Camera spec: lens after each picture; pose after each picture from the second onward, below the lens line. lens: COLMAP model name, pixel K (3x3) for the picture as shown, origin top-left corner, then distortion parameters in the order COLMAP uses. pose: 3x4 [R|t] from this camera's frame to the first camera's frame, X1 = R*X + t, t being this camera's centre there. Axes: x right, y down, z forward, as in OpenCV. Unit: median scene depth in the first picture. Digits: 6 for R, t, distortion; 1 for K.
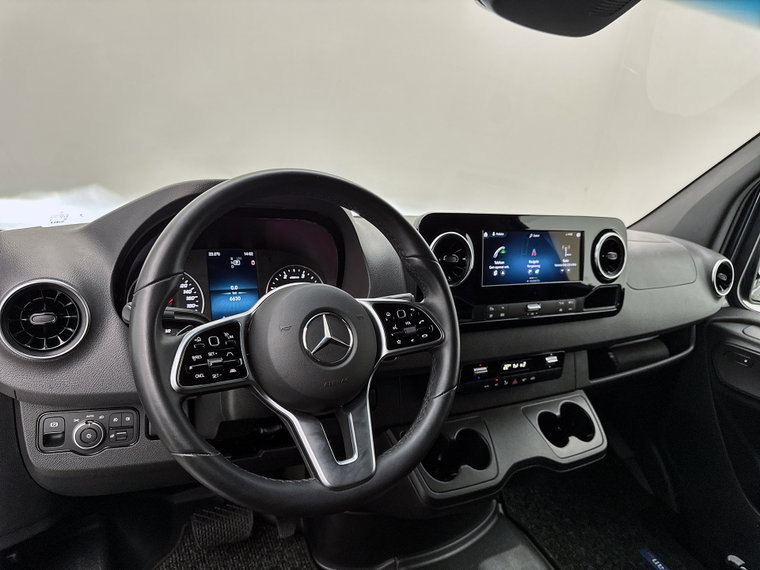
lens RADIAL K [[548.0, 0, 380.6], [0, 548.0, 286.9], [0, 0, 1]] dist [0.068768, -0.033970]
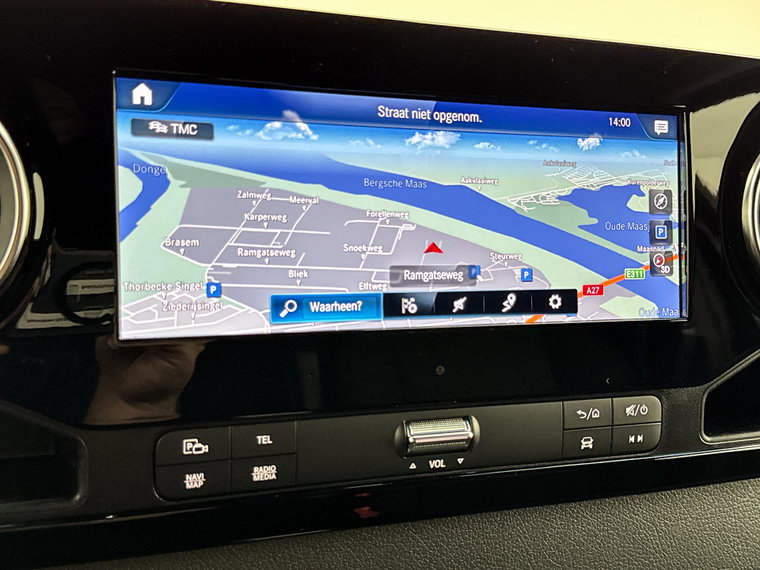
lens RADIAL K [[843.7, 0, 381.6], [0, 843.7, 281.2], [0, 0, 1]] dist [0.092715, 0.000000]
pose [[0.985032, -0.014559, -0.171754, 0.280427], [-0.000142, 0.996358, -0.085269, 0.003737], [0.172370, 0.084017, 0.981443, 0.576776]]
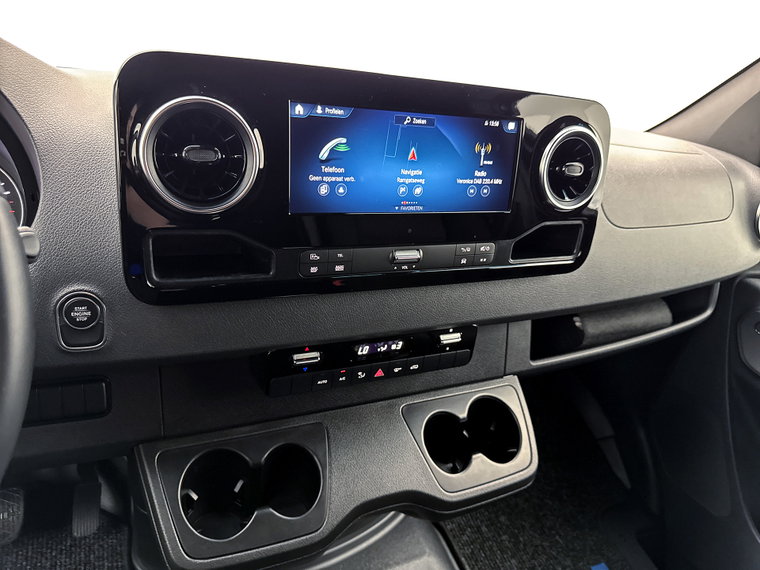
lens RADIAL K [[548.0, 0, 379.9], [0, 548.0, 280.1], [0, 0, 1]] dist [0.068768, -0.033970]
pose [[0.995553, 0.074875, -0.057174, 0.253141], [-0.064452, 0.983964, 0.166314, -0.025766], [0.068710, -0.161889, 0.984414, 0.398827]]
